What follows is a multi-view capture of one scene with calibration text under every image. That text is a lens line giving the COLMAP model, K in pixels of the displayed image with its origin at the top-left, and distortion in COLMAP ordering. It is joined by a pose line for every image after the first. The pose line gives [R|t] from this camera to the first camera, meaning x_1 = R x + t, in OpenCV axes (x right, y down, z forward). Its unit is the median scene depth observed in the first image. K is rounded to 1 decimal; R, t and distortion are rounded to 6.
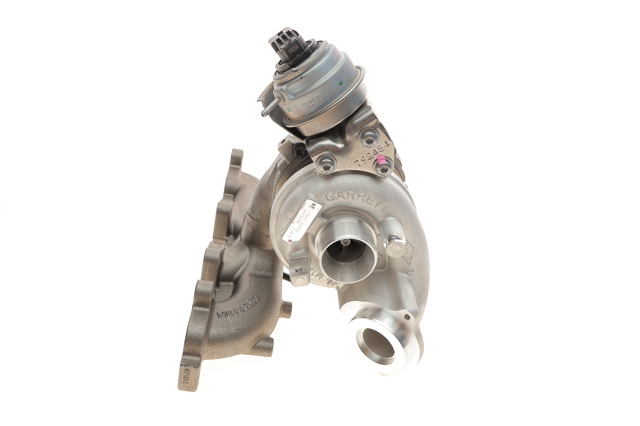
lens RADIAL K [[537.1, 0, 320.0], [0, 537.1, 213.1], [0, 0, 1]] dist [-0.014716, -0.002134]
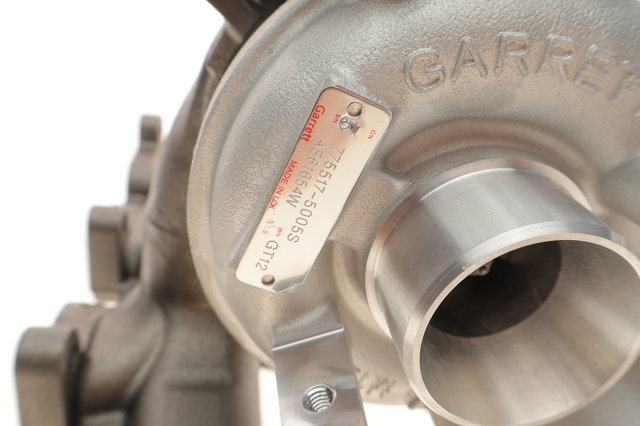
lens RADIAL K [[537.1, 0, 320.1], [0, 537.1, 213.8], [0, 0, 1]] dist [-0.014716, -0.002134]
pose [[0.992632, -0.110681, 0.049319, -0.040417], [0.113028, 0.992448, -0.047660, 0.034324], [-0.043671, 0.052883, 0.997645, 0.736091]]
